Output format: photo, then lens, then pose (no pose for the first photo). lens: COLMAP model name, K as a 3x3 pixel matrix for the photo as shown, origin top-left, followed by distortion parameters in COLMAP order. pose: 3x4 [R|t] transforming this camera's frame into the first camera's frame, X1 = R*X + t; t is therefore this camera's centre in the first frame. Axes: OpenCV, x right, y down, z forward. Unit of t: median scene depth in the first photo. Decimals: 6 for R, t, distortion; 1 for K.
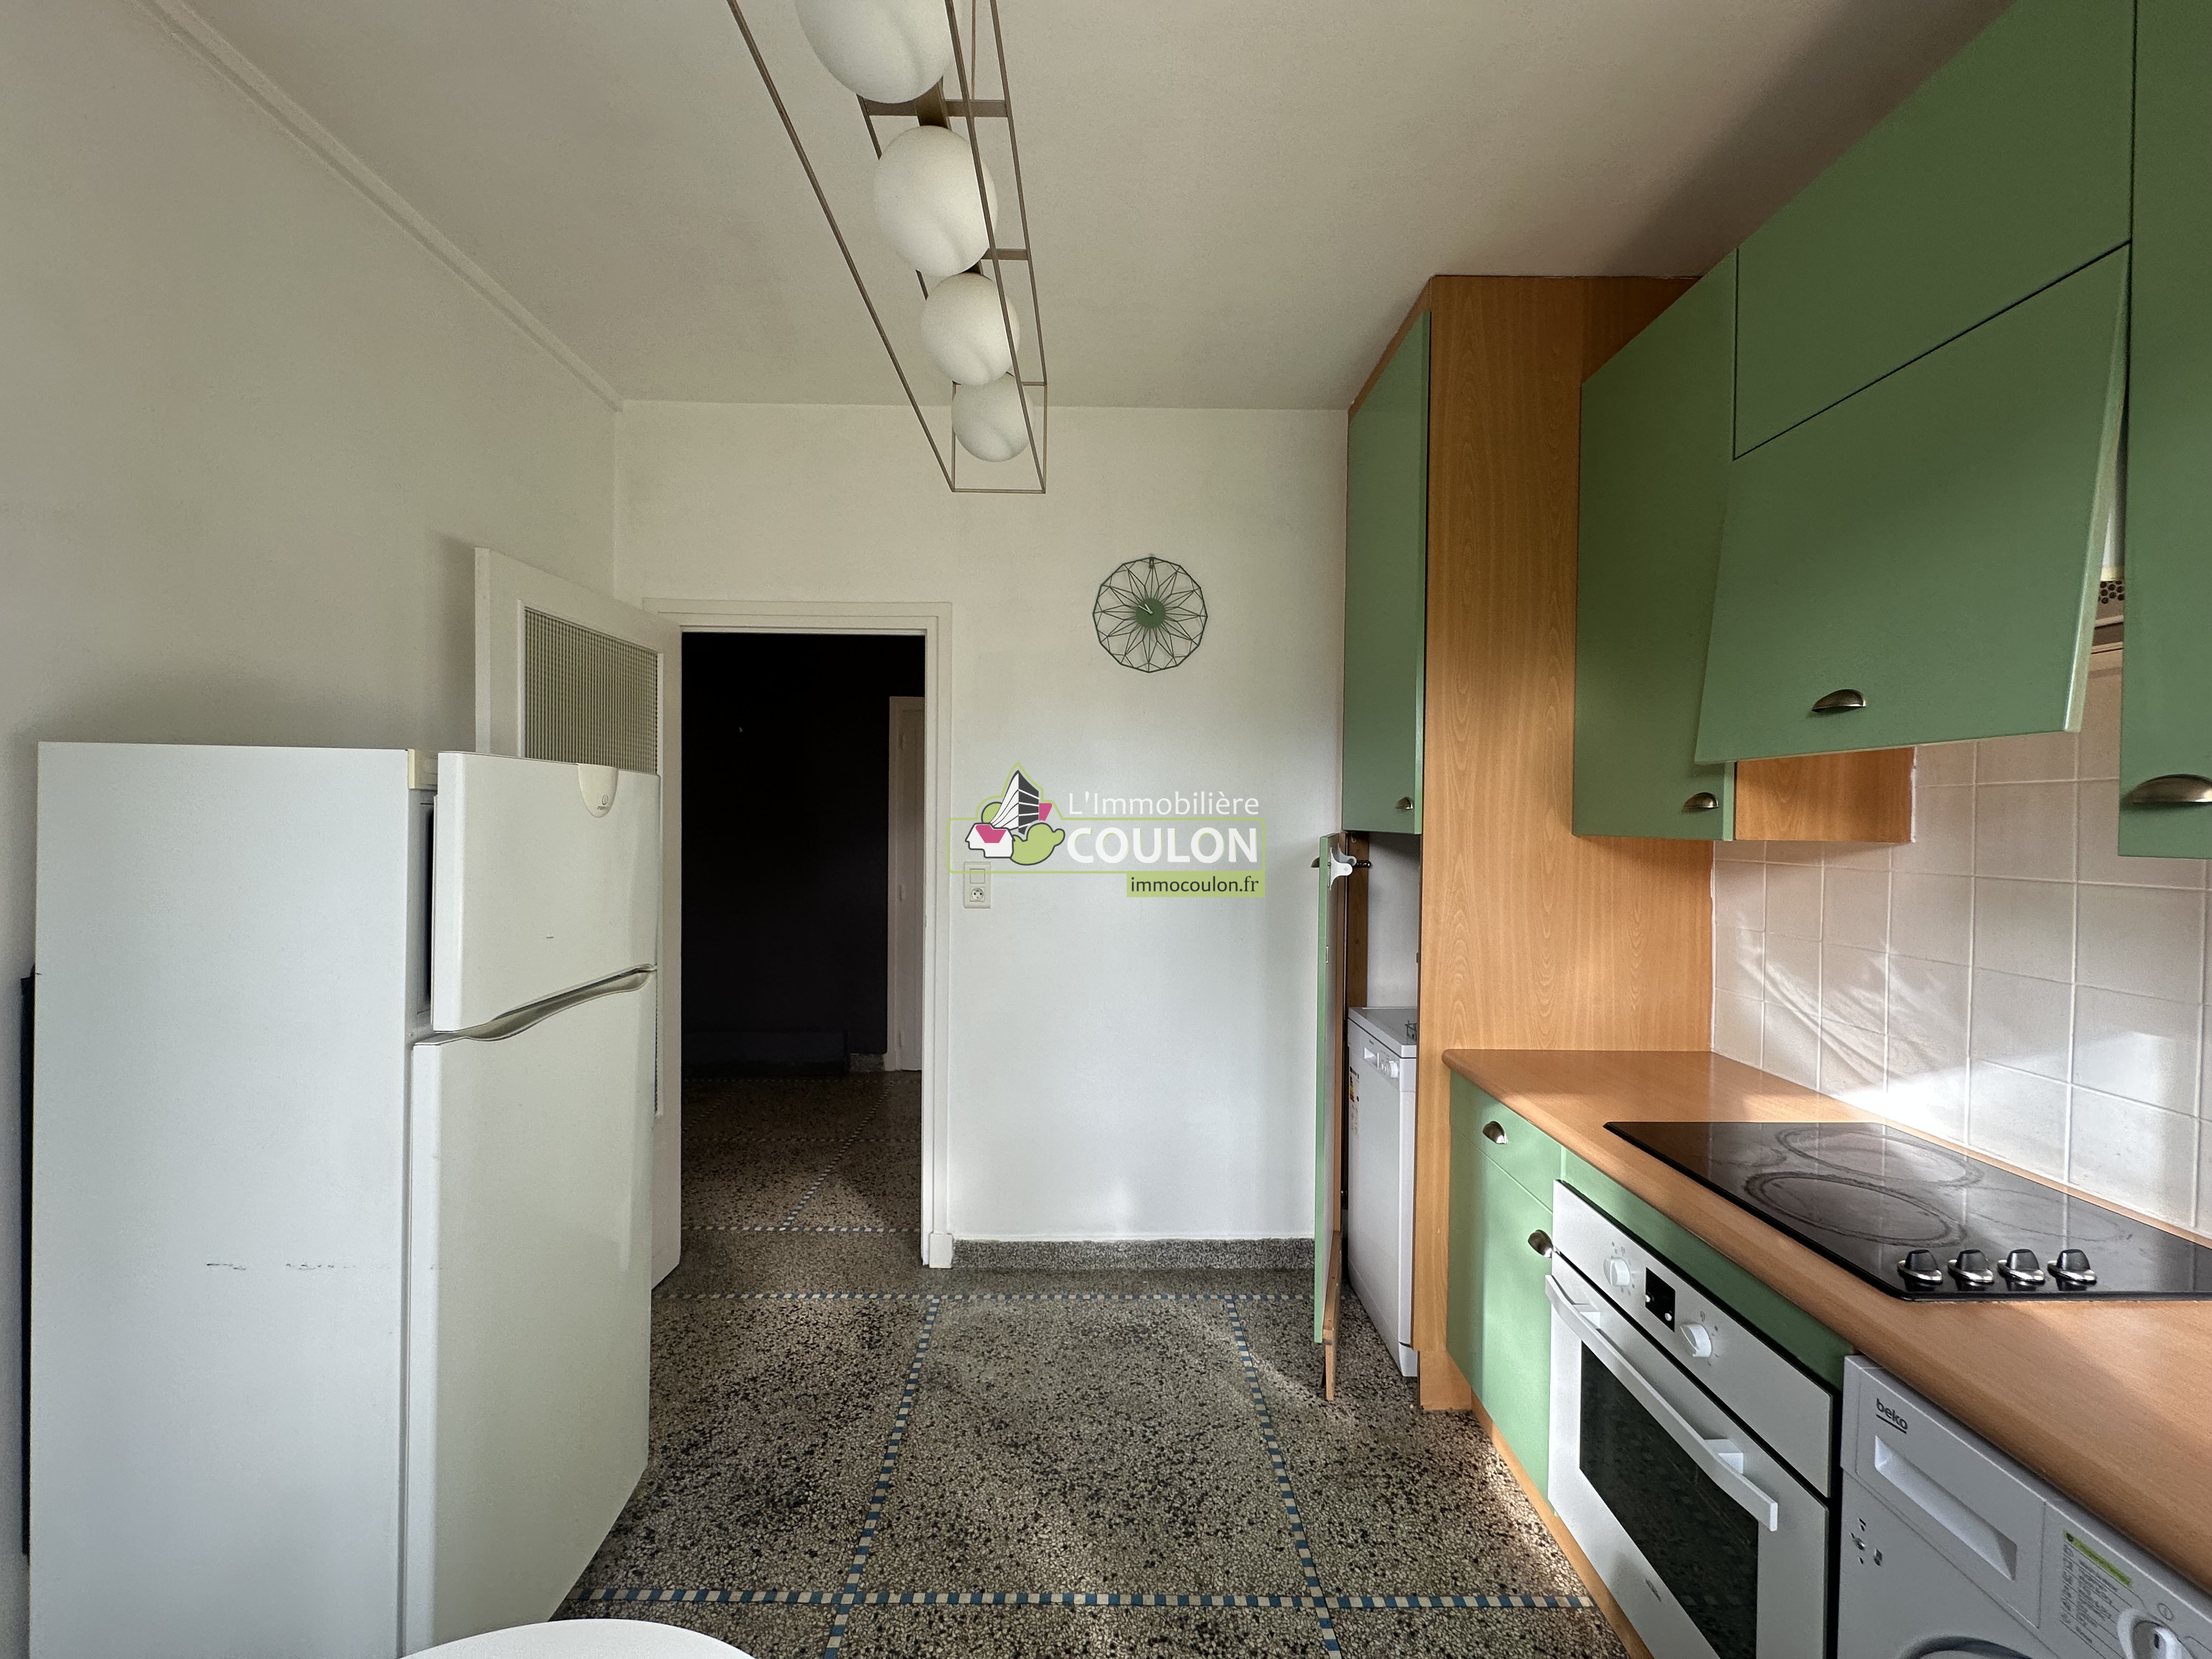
lens RADIAL K [[880.3, 0, 1107.1], [0, 880.3, 832.5], [0, 0, 1]] dist [-0.001043, -0.000310]
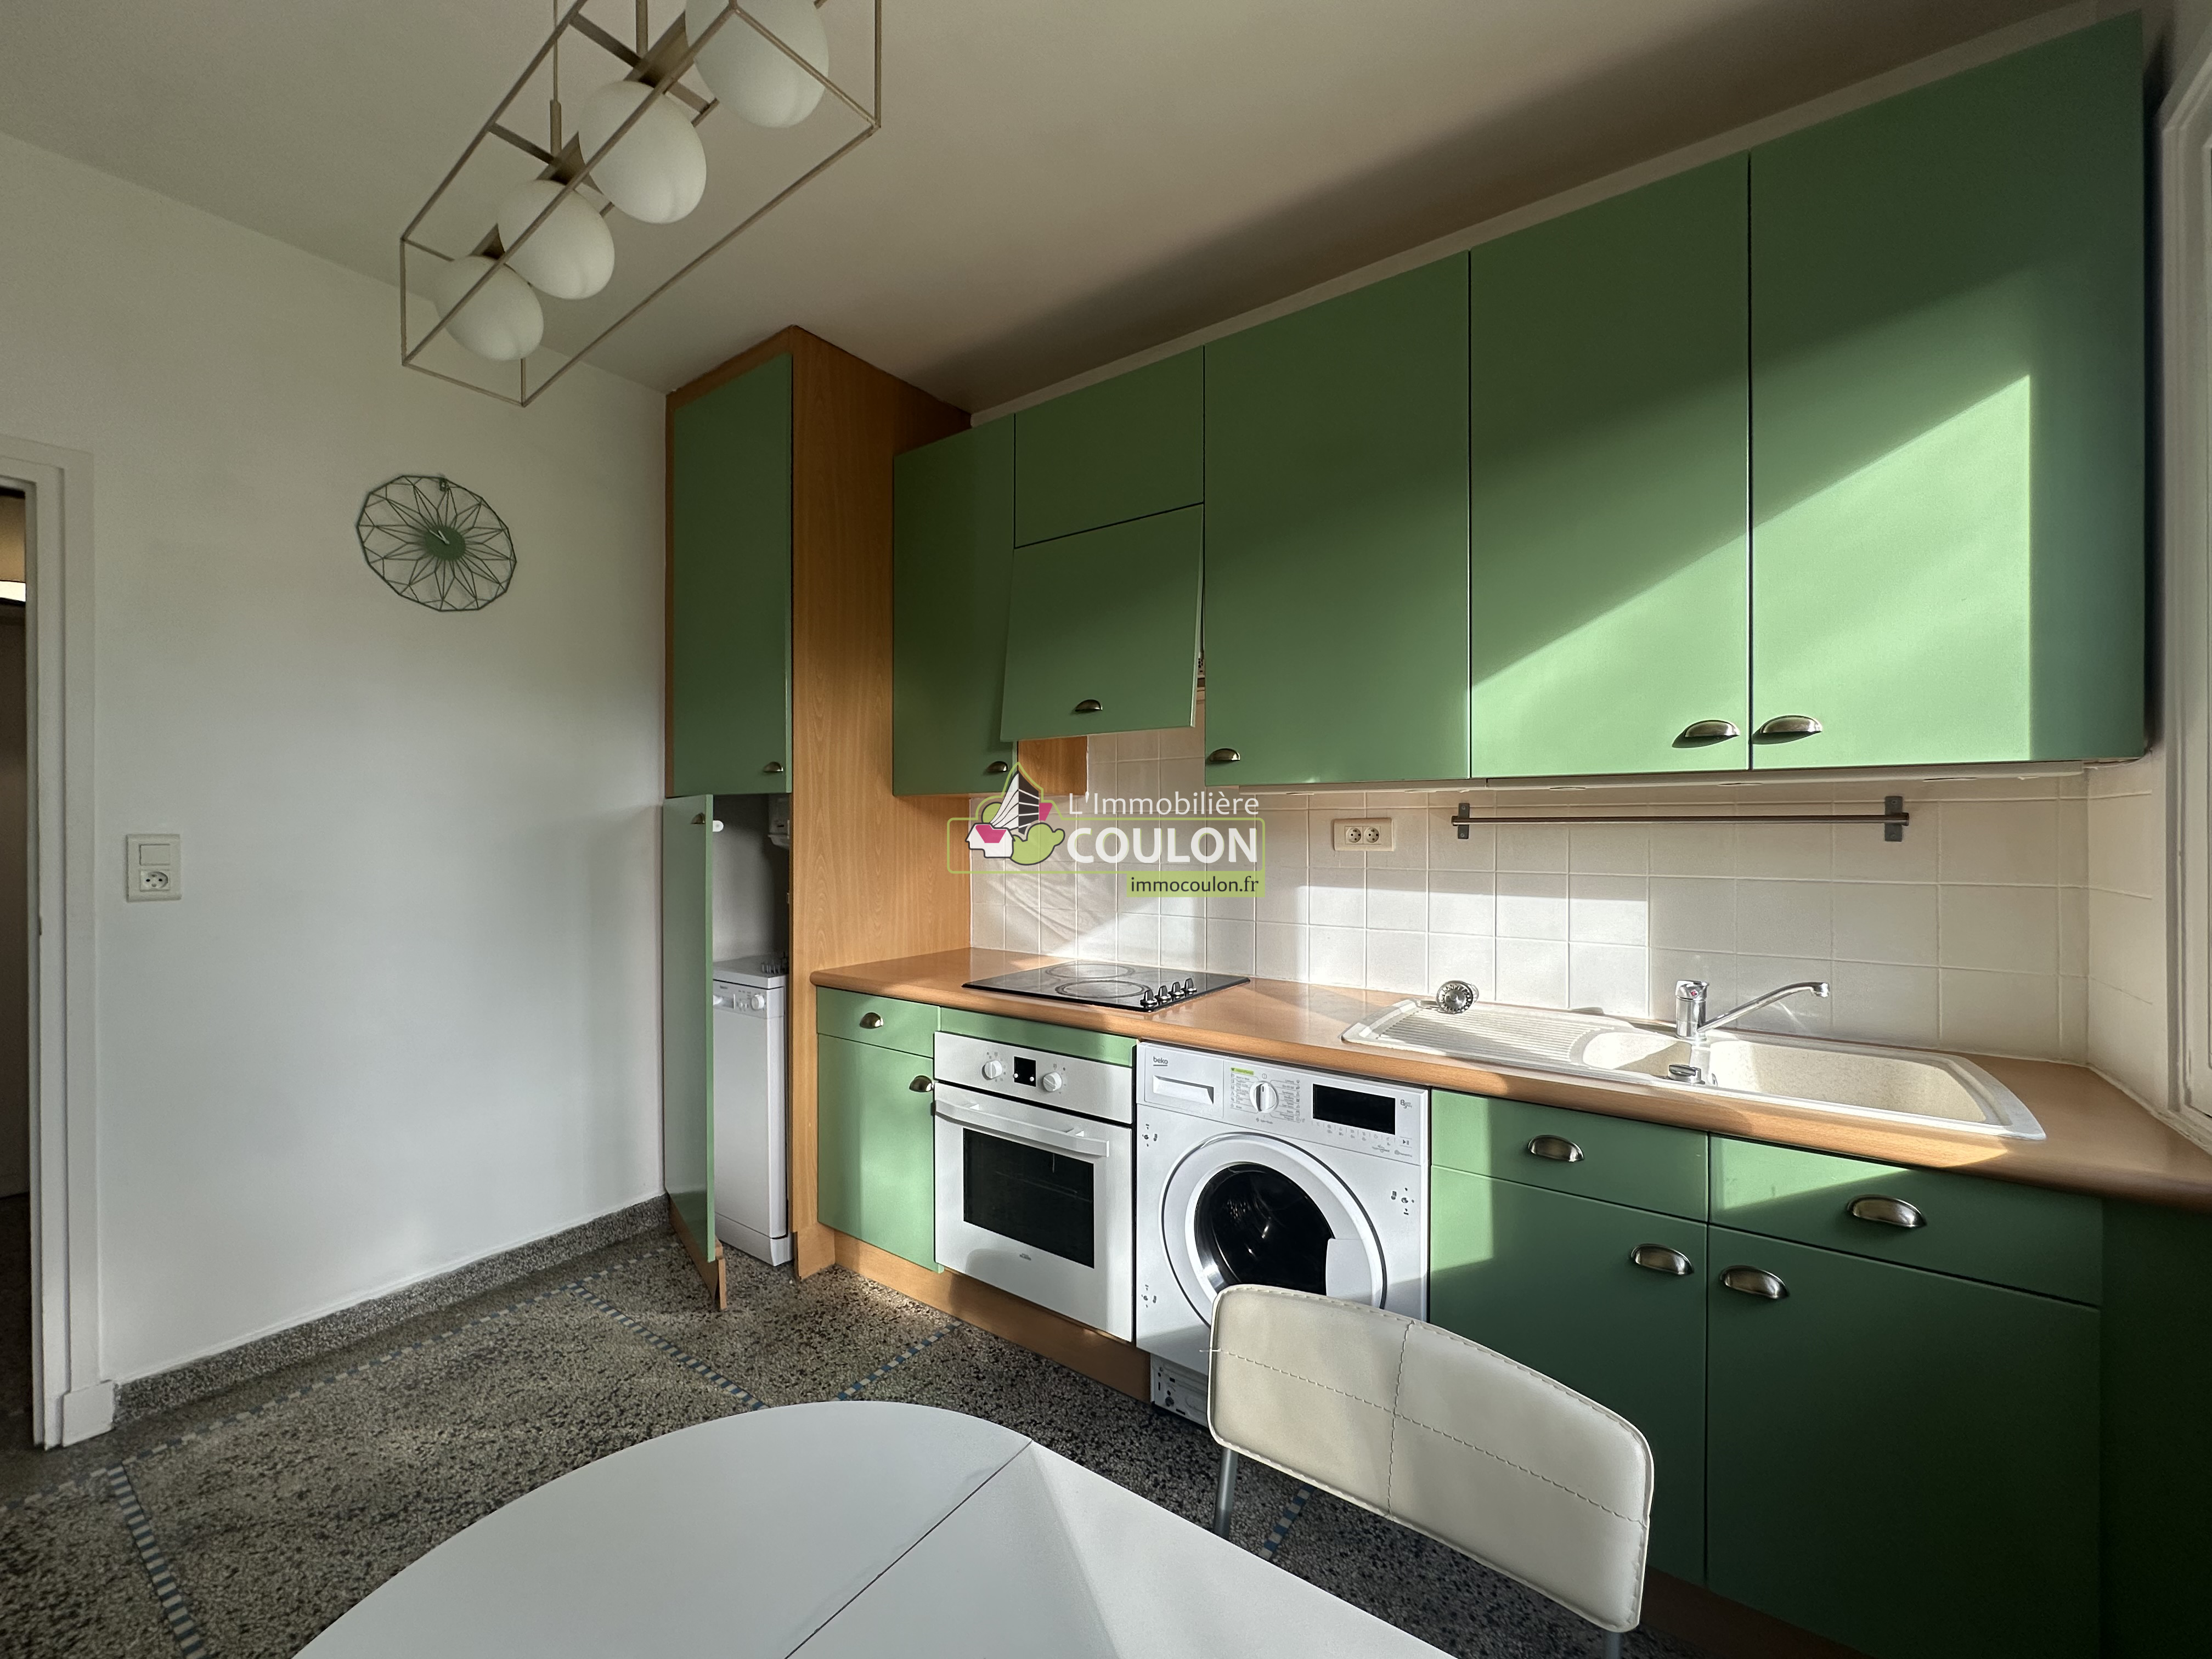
lens RADIAL K [[880.3, 0, 1103.0], [0, 880.3, 834.6], [0, 0, 1]] dist [-0.001043, -0.000310]
pose [[0.596580, -0.018077, 0.802350, -0.345177], [0.020655, 0.999761, 0.007167, 0.058464], [-0.802288, 0.012297, 0.596811, -0.041419]]
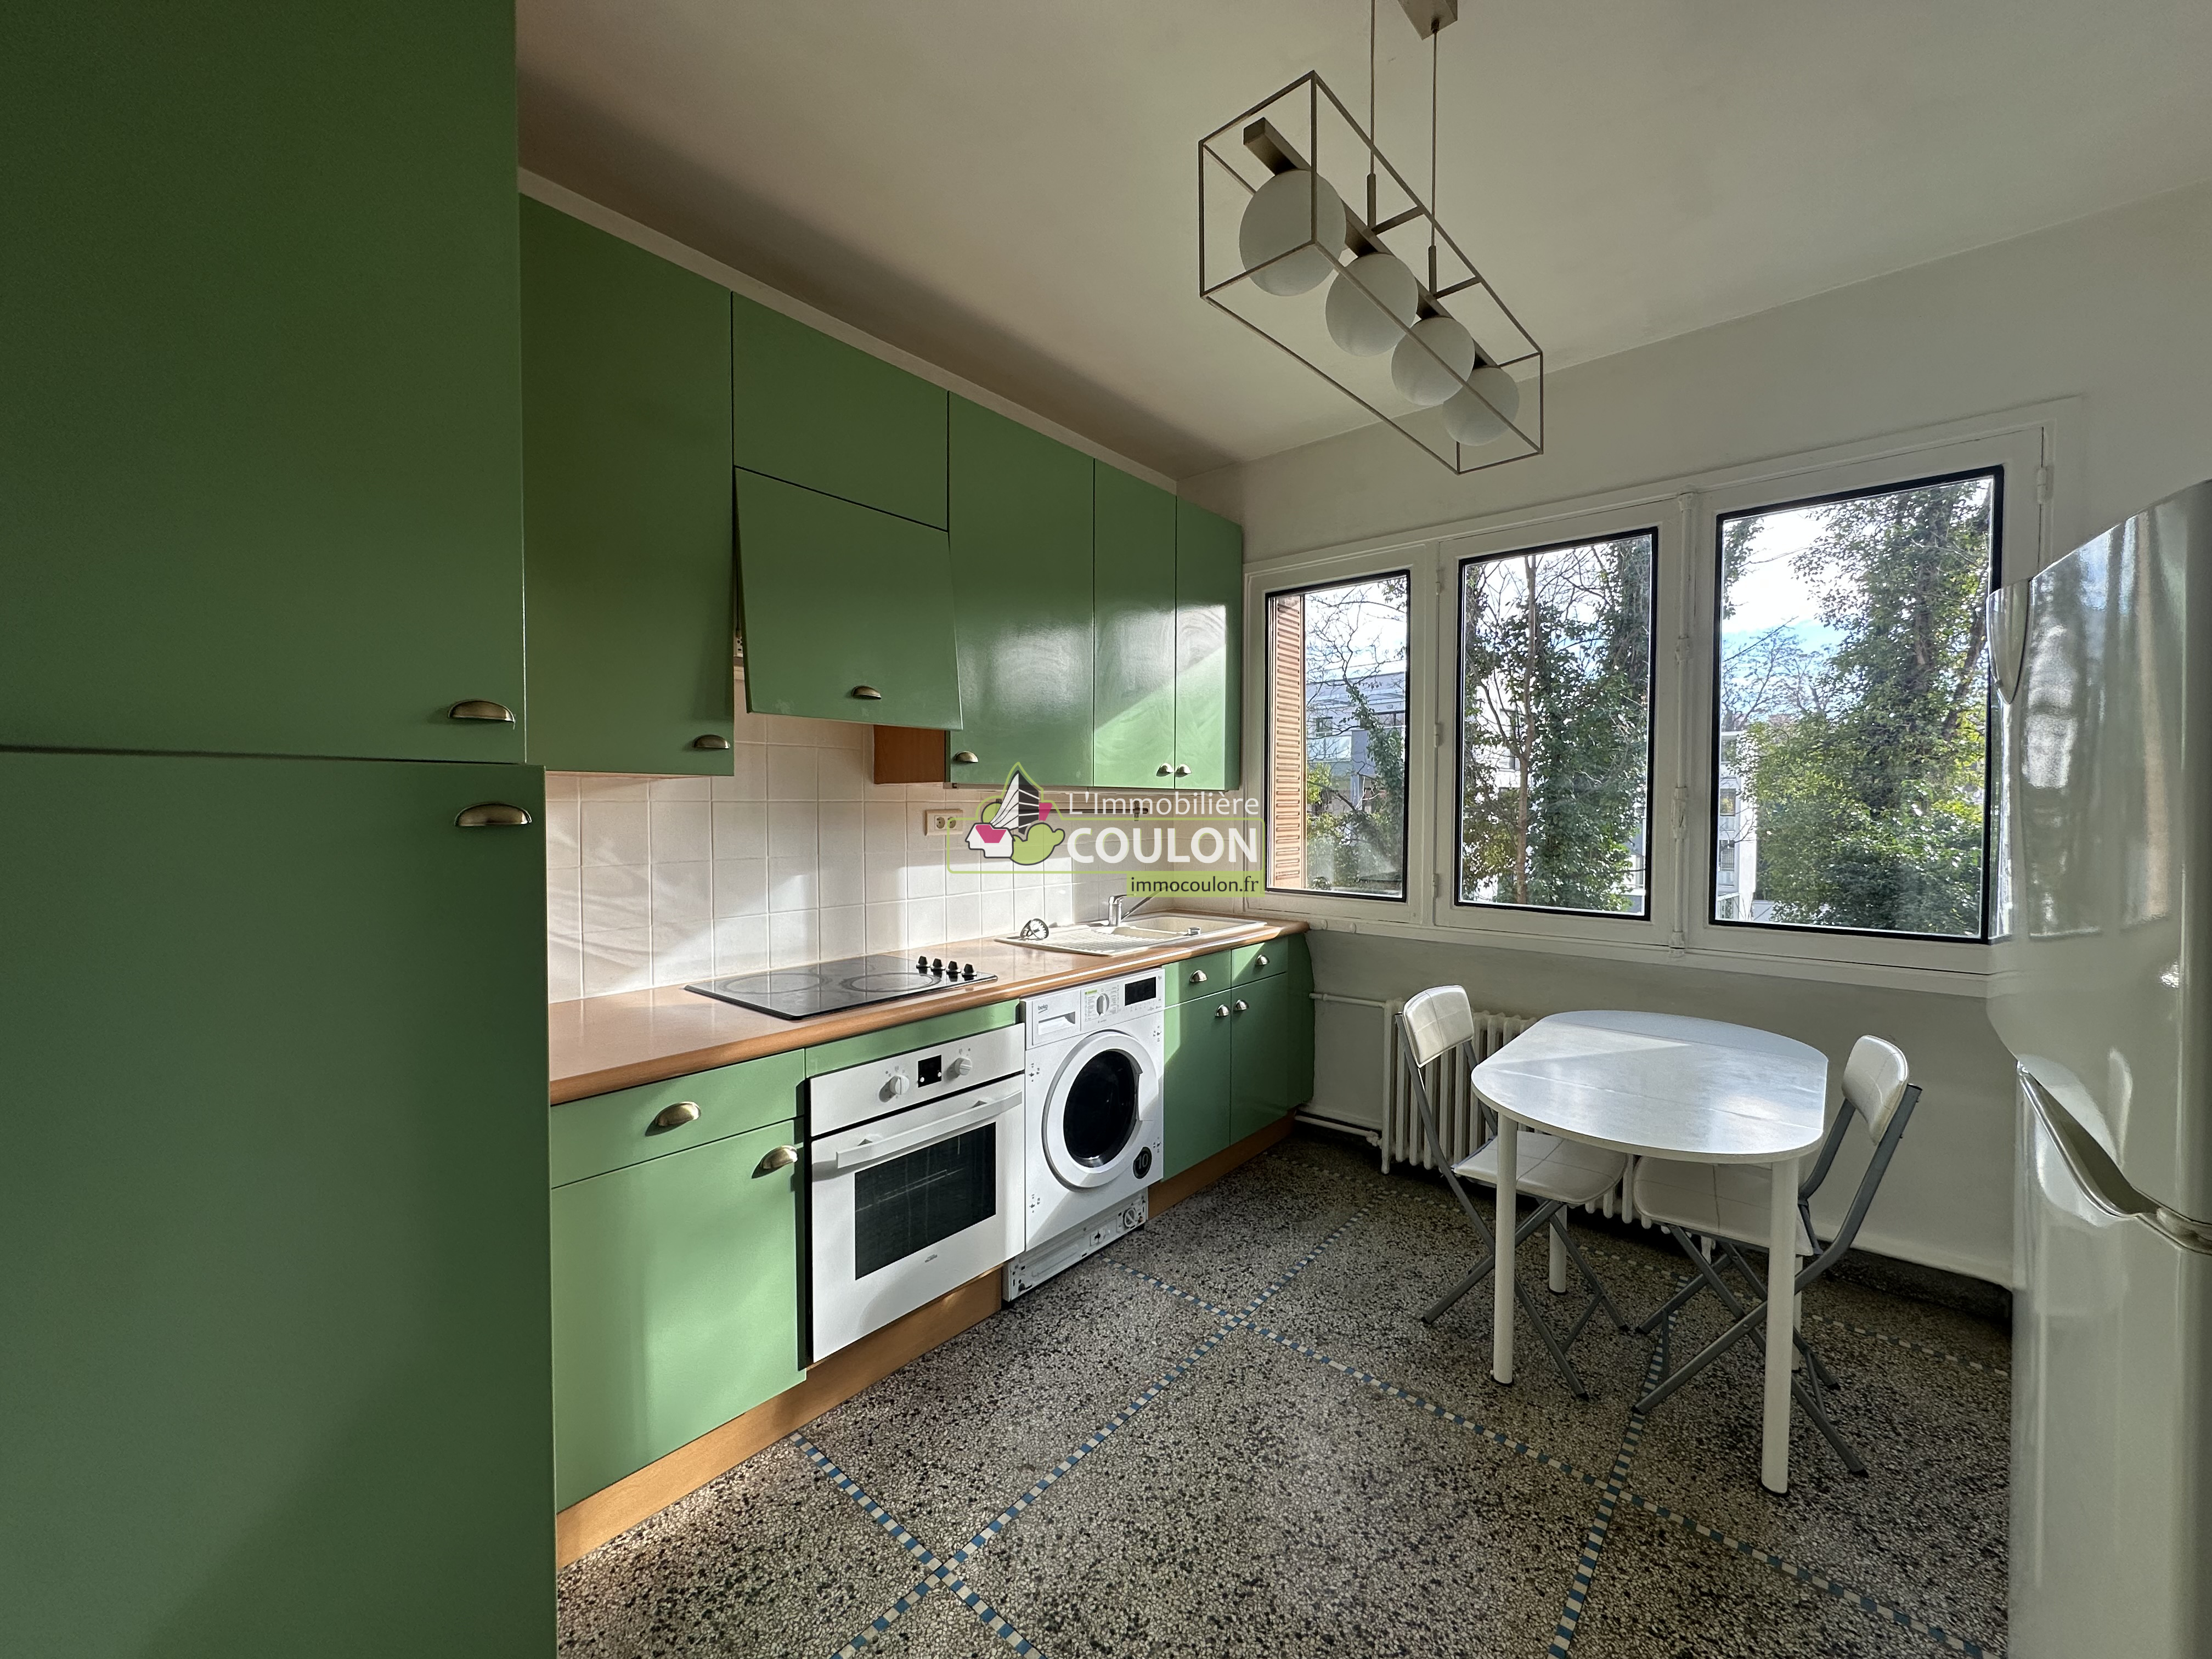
lens RADIAL K [[880.3, 0, 1103.4], [0, 880.3, 834.8], [0, 0, 1]] dist [-0.001043, -0.000310]
pose [[-0.751942, -0.033286, 0.658389, -0.378554], [0.000996, 0.998666, 0.051627, 0.021789], [-0.659229, 0.039476, -0.750906, 1.209393]]
